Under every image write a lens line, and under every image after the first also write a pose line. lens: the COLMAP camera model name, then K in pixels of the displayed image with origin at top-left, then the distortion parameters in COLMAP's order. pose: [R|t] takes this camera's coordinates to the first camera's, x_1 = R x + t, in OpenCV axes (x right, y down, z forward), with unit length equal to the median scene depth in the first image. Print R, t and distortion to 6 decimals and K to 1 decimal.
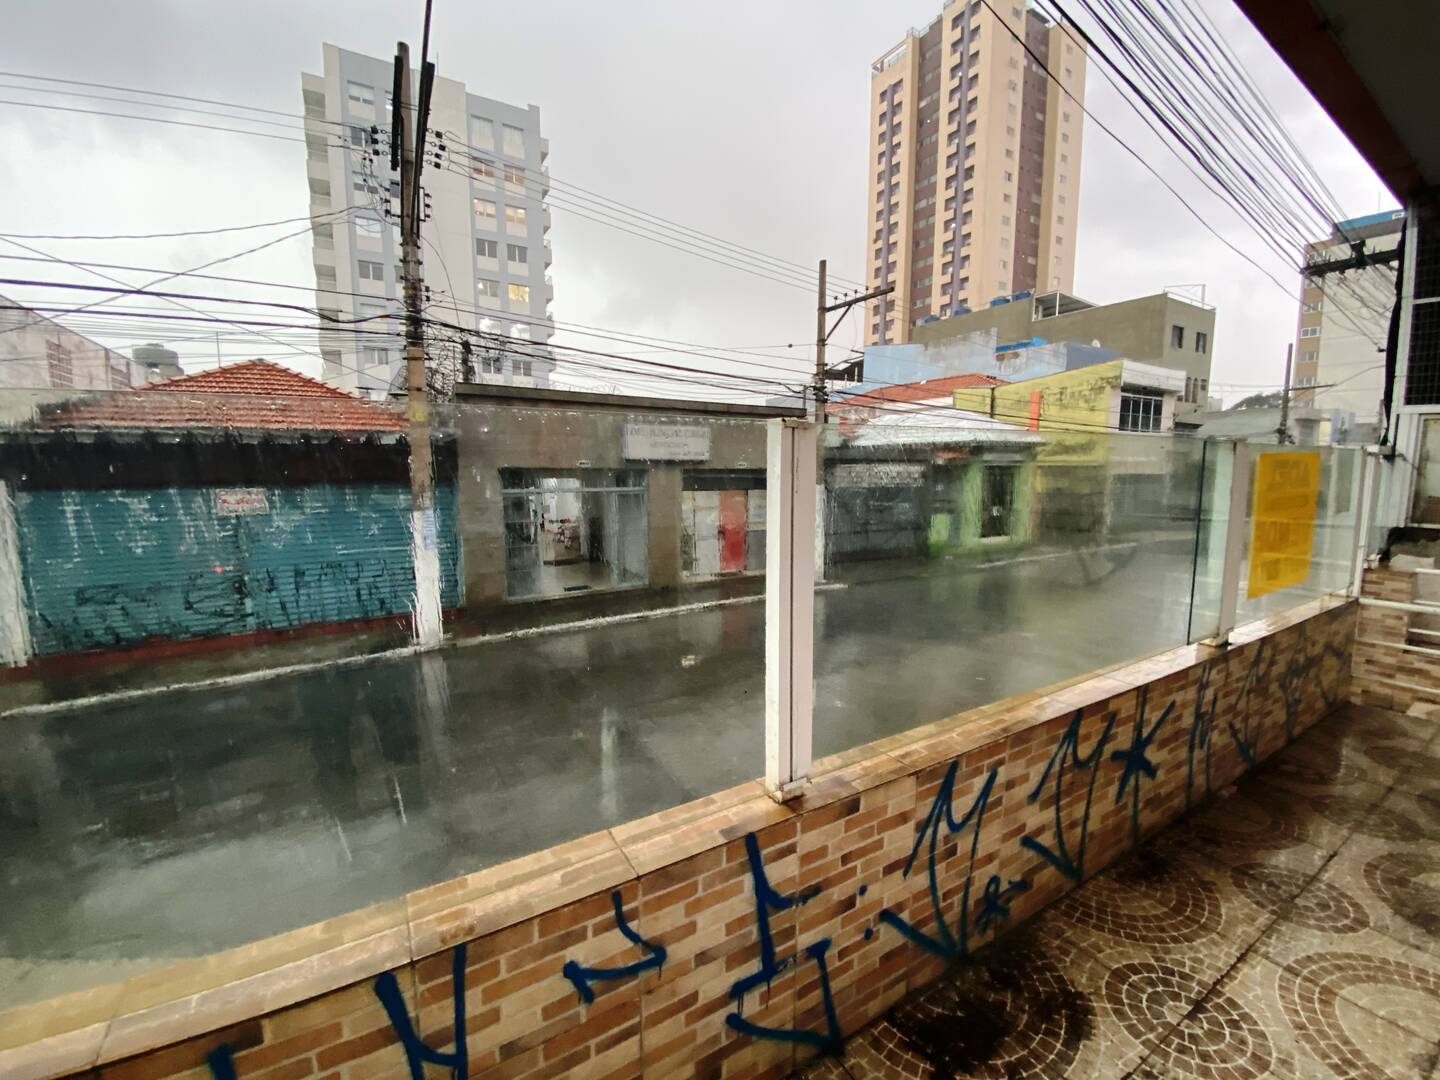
lens RADIAL K [[578.7, 0, 720.0], [0, 578.7, 540.0], [0, 0, 1]] dist [0.011618, -0.018080]
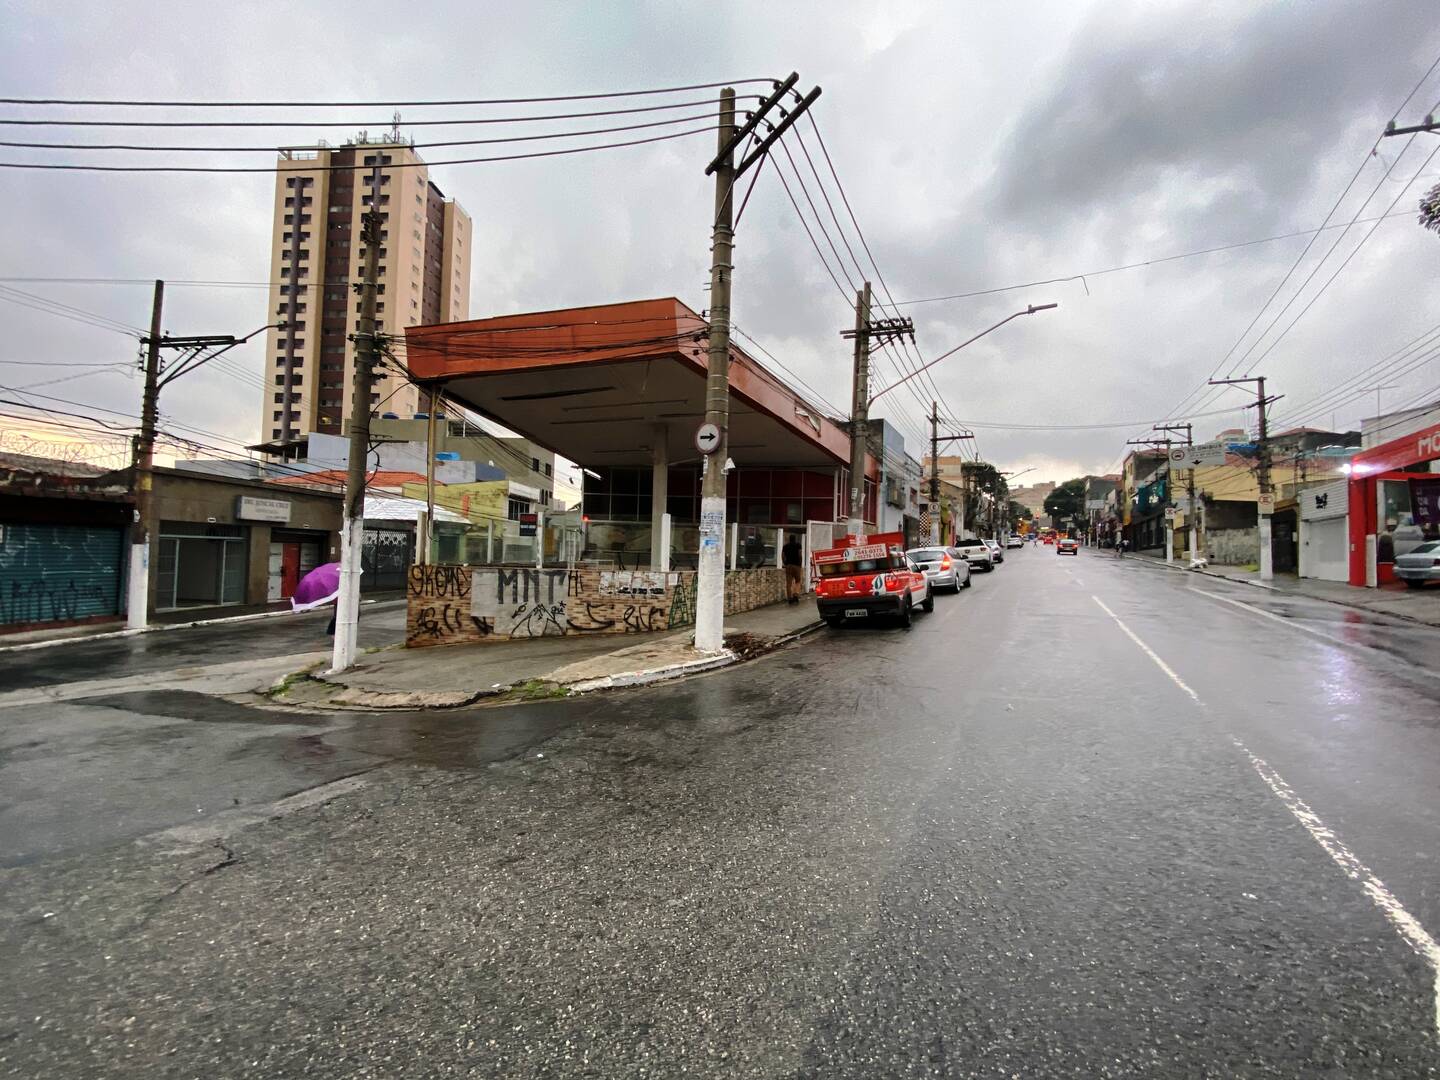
lens RADIAL K [[578.7, 0, 720.0], [0, 578.7, 540.0], [0, 0, 1]] dist [0.011618, -0.018080]
pose [[0.571902, 0.035160, 0.819568, -0.113999], [0.076154, 0.992491, -0.095720, 0.026862], [-0.816780, 0.117156, 0.564930, -0.151926]]
